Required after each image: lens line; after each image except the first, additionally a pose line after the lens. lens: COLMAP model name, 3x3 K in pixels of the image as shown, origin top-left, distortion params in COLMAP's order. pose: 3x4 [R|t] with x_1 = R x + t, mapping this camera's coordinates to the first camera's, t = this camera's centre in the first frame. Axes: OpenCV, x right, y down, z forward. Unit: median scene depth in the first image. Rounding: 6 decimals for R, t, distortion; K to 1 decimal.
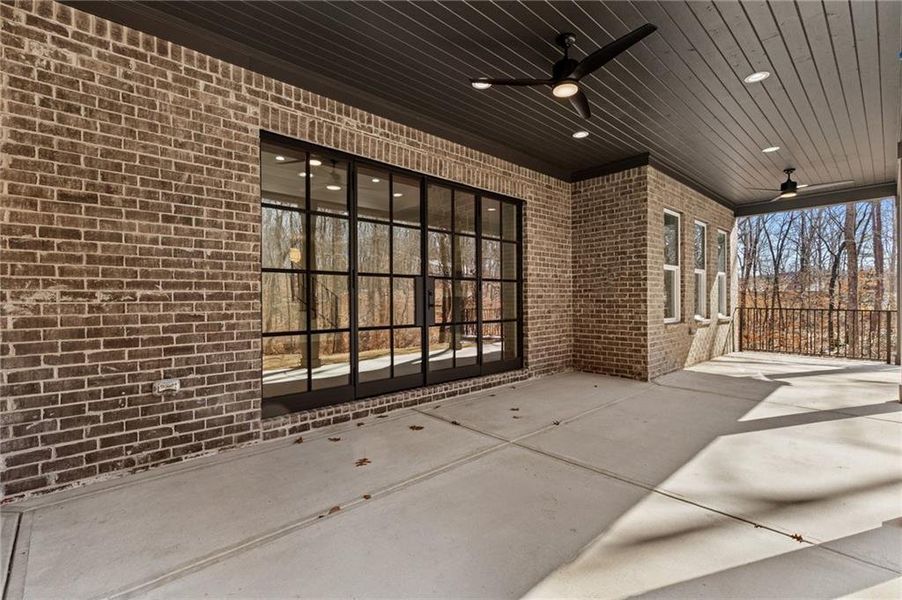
lens RADIAL K [[409.3, 0, 451.3], [0, 409.3, 298.1], [0, 0, 1]] dist [0.002494, 0.000352]
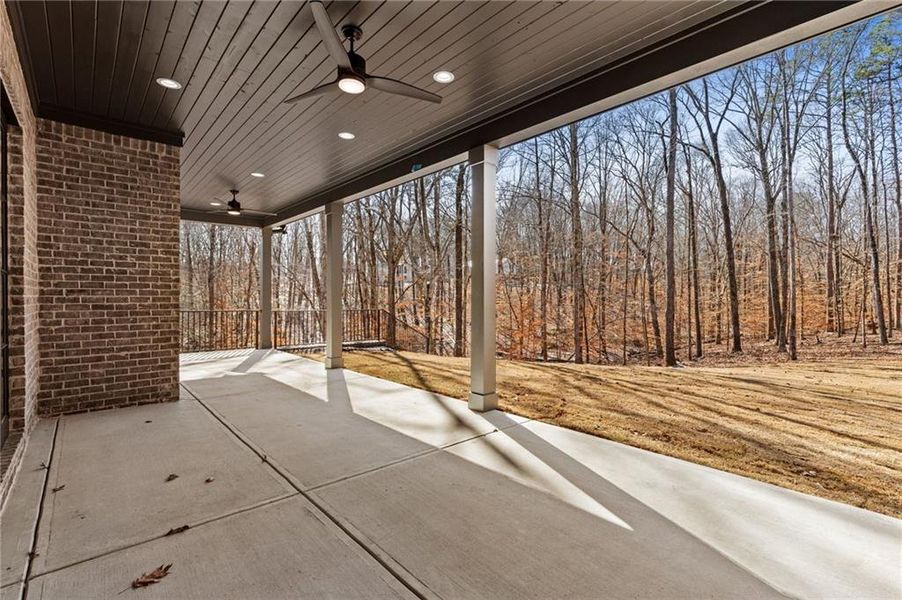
lens RADIAL K [[409.3, 0, 452.4], [0, 409.3, 296.3], [0, 0, 1]] dist [0.002494, 0.000352]
pose [[0.013426, 0.008183, 0.999876, -0.361297], [0.001414, 0.999965, -0.008203, -0.005179], [-0.999909, 0.001524, 0.013414, 0.410505]]
